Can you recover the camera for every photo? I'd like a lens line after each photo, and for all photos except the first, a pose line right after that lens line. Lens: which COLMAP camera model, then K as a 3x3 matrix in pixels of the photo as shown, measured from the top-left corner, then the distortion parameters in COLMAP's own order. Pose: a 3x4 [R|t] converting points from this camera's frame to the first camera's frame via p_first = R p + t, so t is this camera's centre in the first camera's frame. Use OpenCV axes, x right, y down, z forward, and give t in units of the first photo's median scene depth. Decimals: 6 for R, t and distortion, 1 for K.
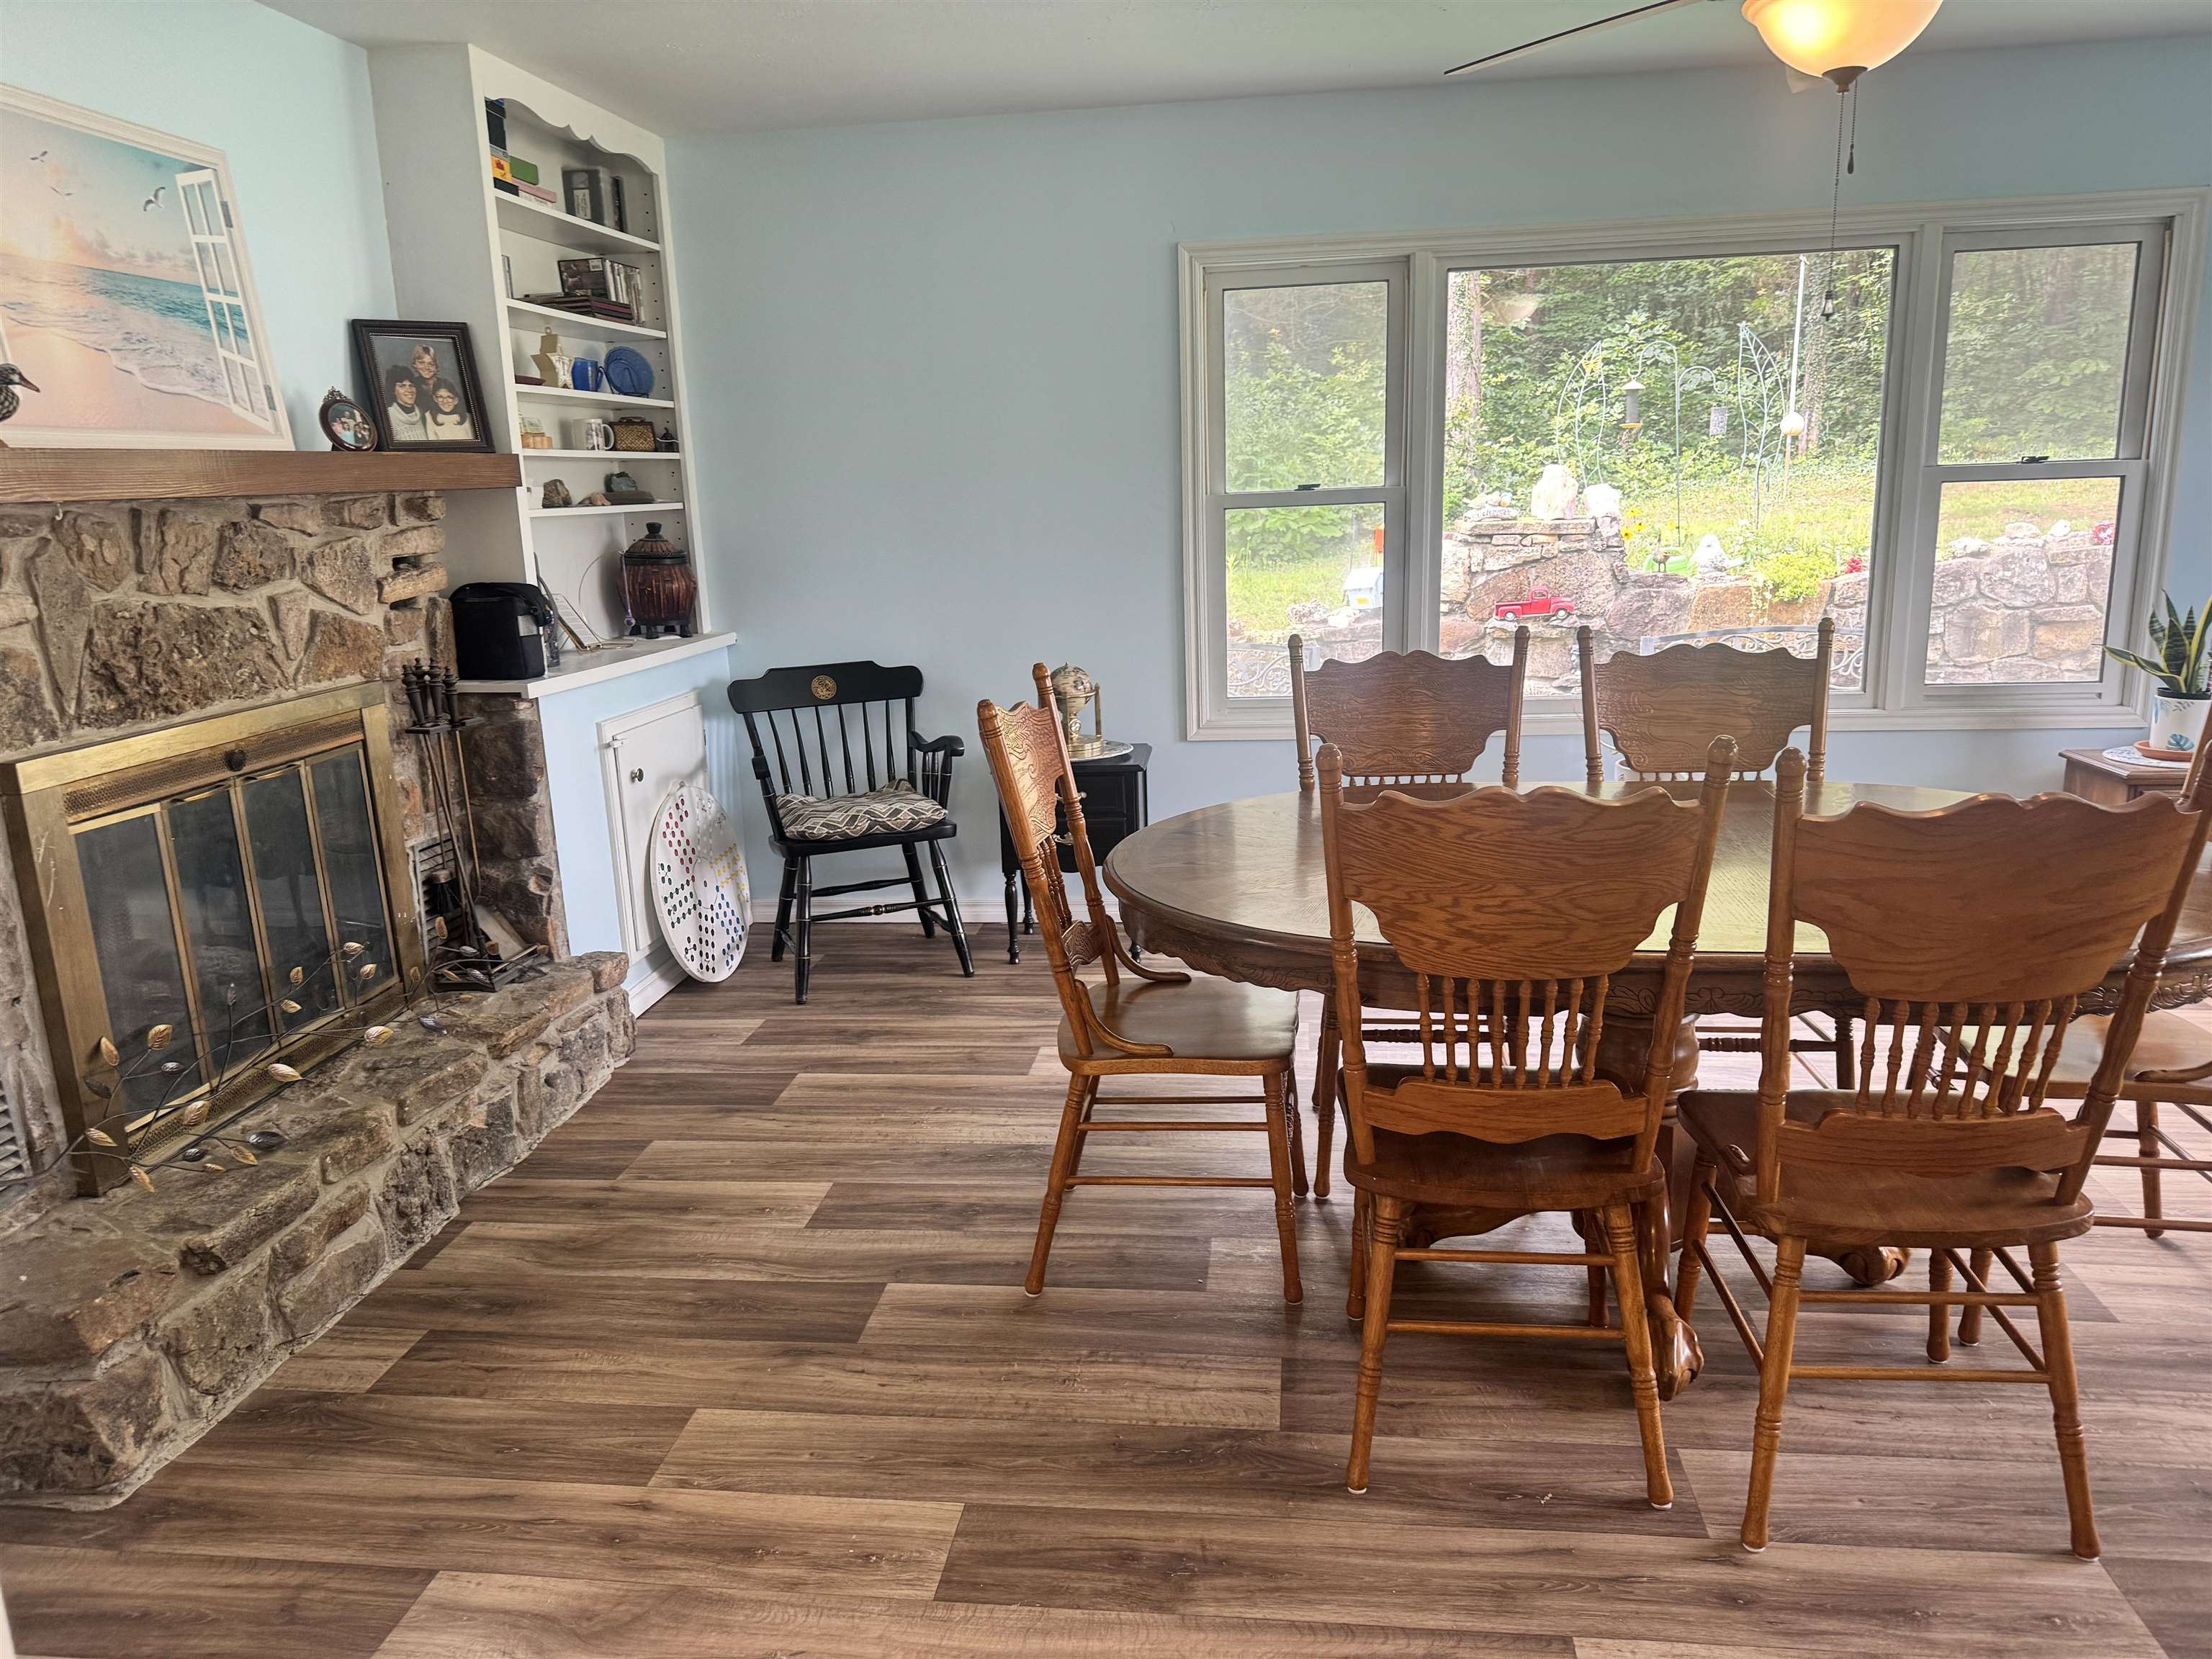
lens RADIAL K [[1566.7, 0, 1112.1], [0, 1566.7, 823.7], [0, 0, 1]] dist [0.014704, -0.024814]
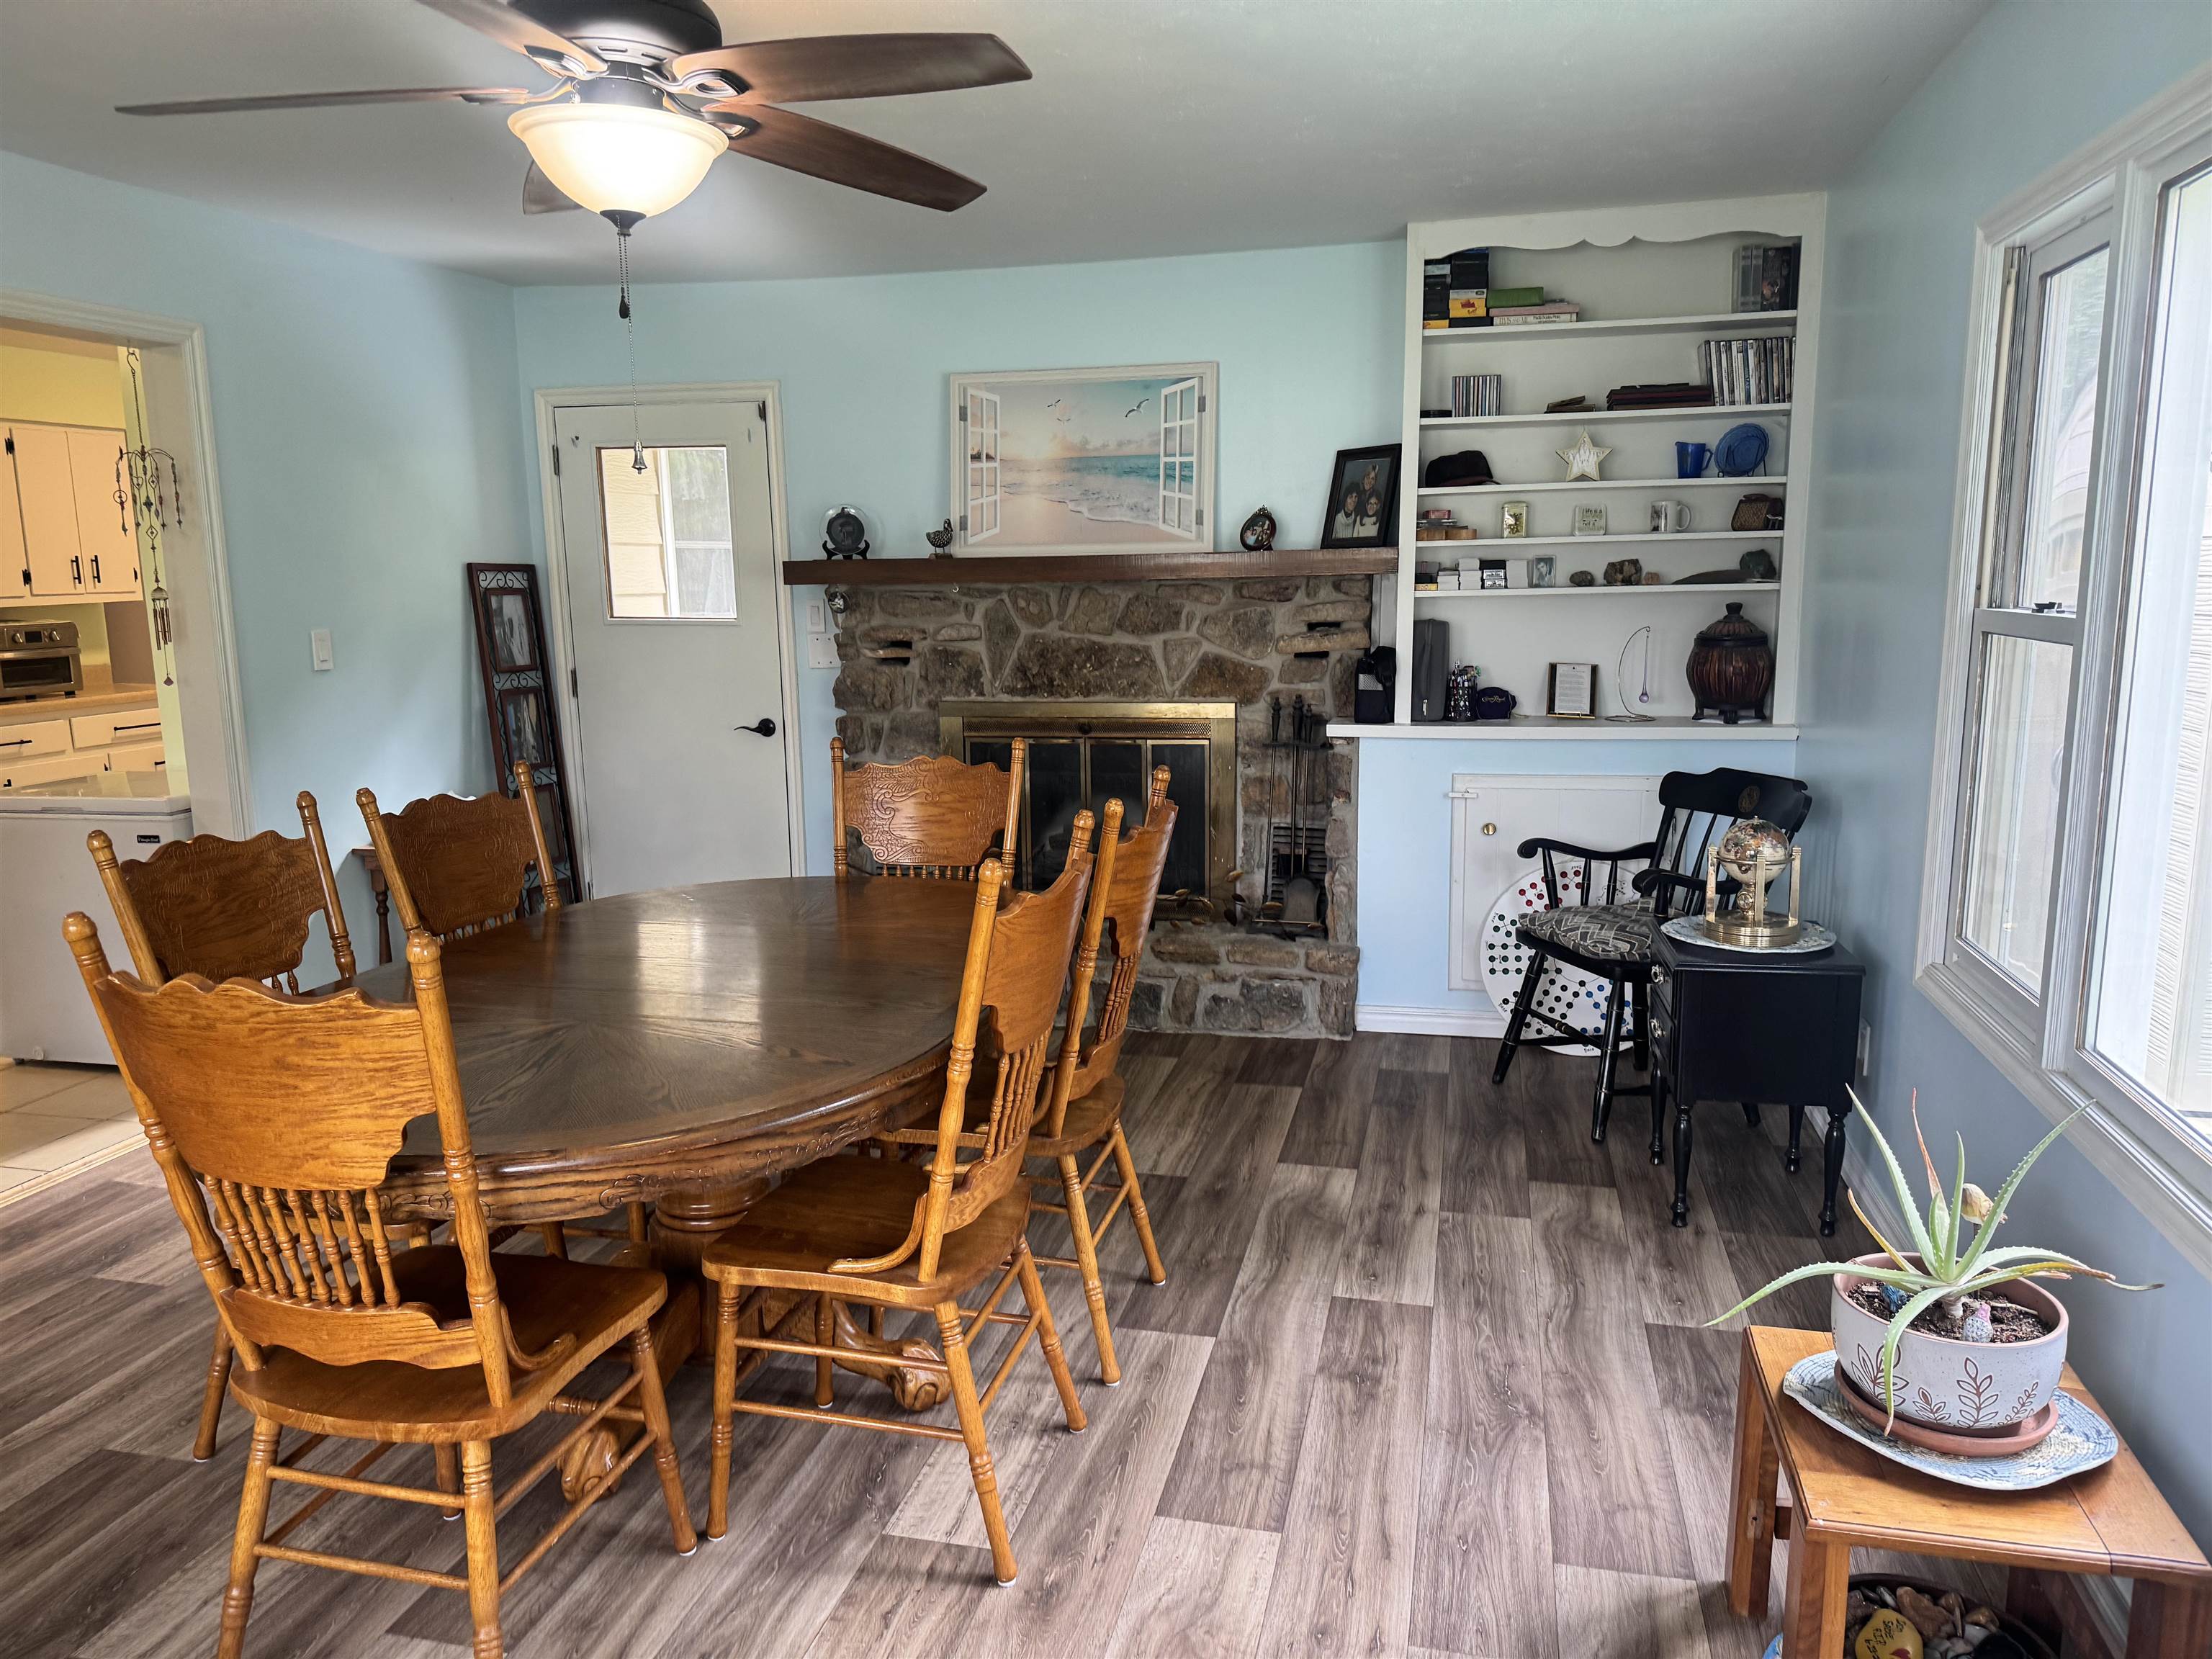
lens RADIAL K [[1566.7, 0, 1105.4], [0, 1566.7, 845.3], [0, 0, 1]] dist [0.014704, -0.024814]
pose [[-0.107901, 0.216279, -0.970351, 0.951376], [-0.188910, 0.953806, 0.233598, -0.268193], [0.976048, 0.208514, -0.062059, 0.939000]]
